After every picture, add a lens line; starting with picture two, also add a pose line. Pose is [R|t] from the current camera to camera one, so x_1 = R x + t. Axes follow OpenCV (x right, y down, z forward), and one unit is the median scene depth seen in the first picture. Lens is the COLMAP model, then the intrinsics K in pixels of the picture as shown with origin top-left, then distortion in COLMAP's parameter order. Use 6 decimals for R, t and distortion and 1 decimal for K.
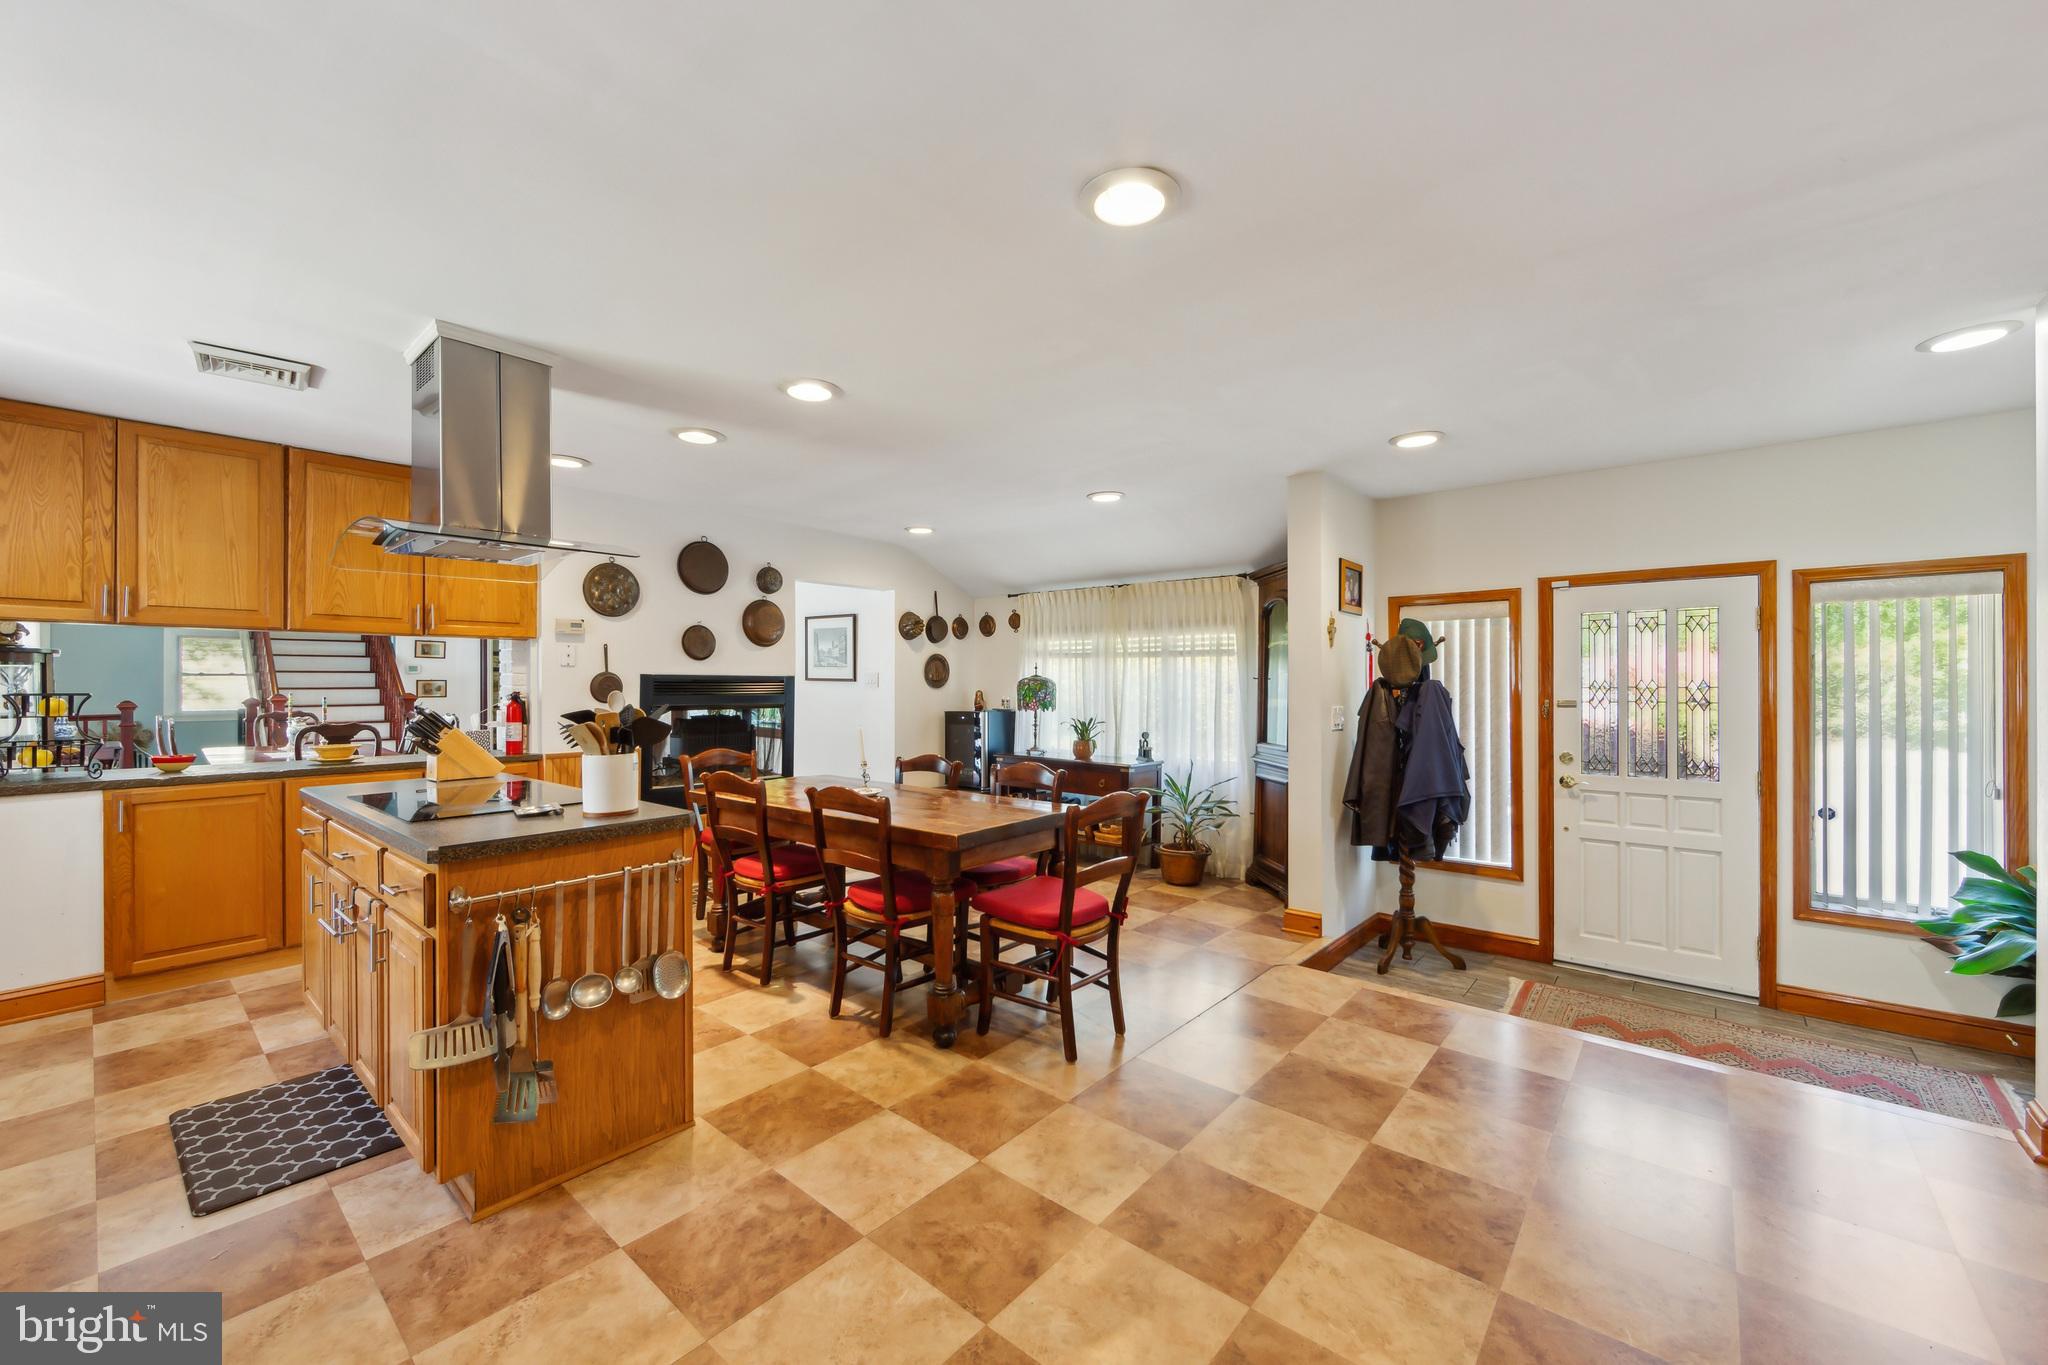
lens RADIAL K [[808.5, 0, 1024.0], [0, 808.5, 687.6], [0, 0, 1]] dist [0.000723, -0.002024]
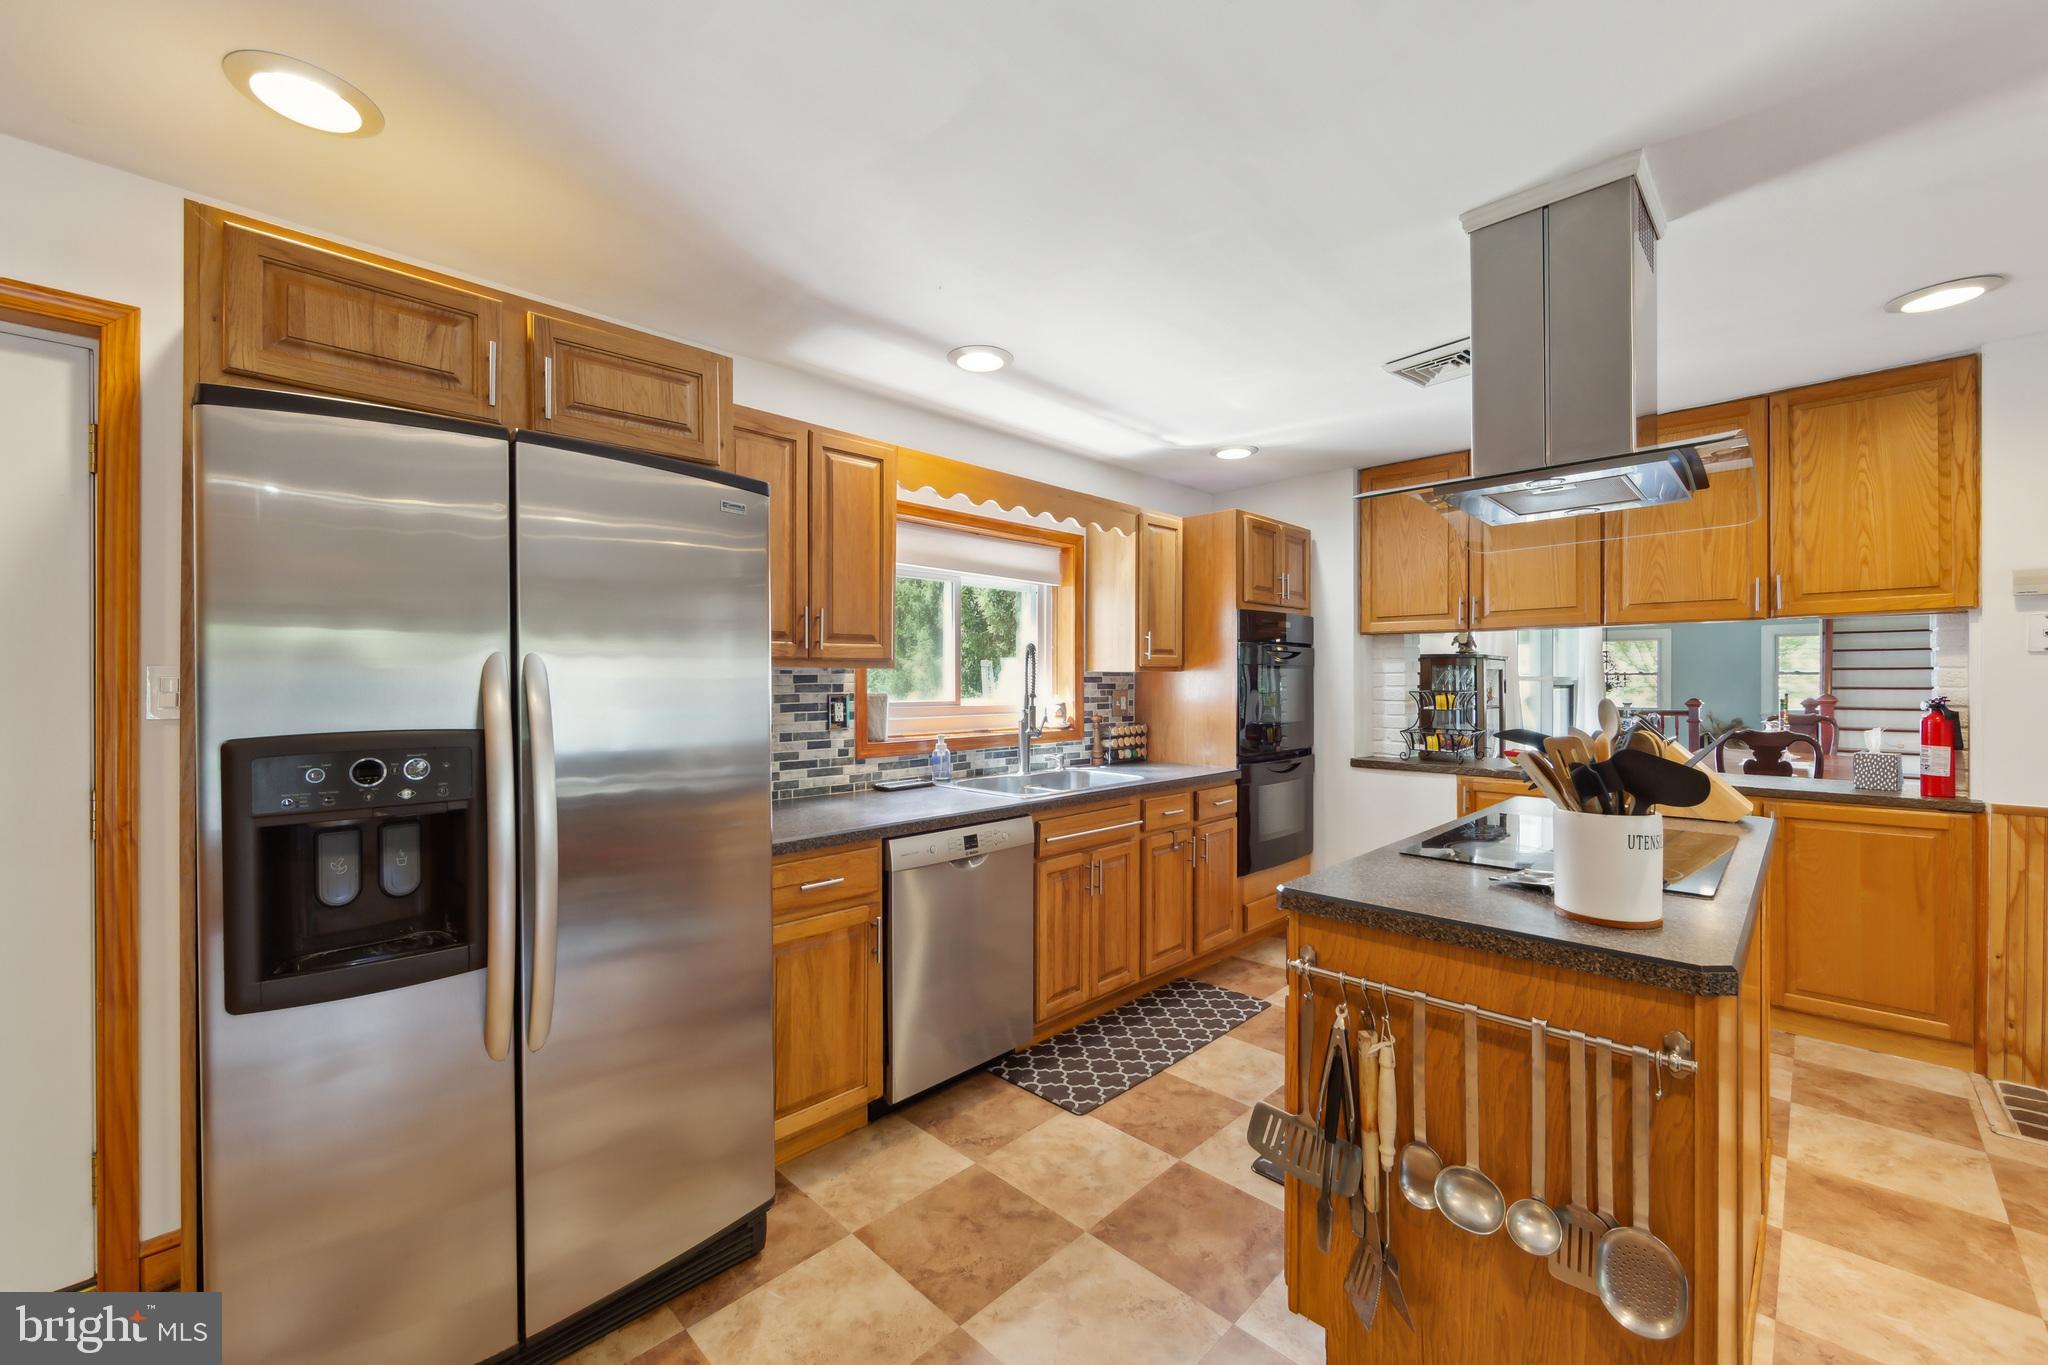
lens RADIAL K [[808.5, 0, 1032.1], [0, 808.5, 669.2], [0, 0, 1]] dist [0.000723, -0.002024]
pose [[-0.061319, -0.012265, -0.998043, 0.052397], [-0.009143, 0.999889, -0.011726, -0.003884], [0.998076, 0.008406, -0.061424, 0.440457]]
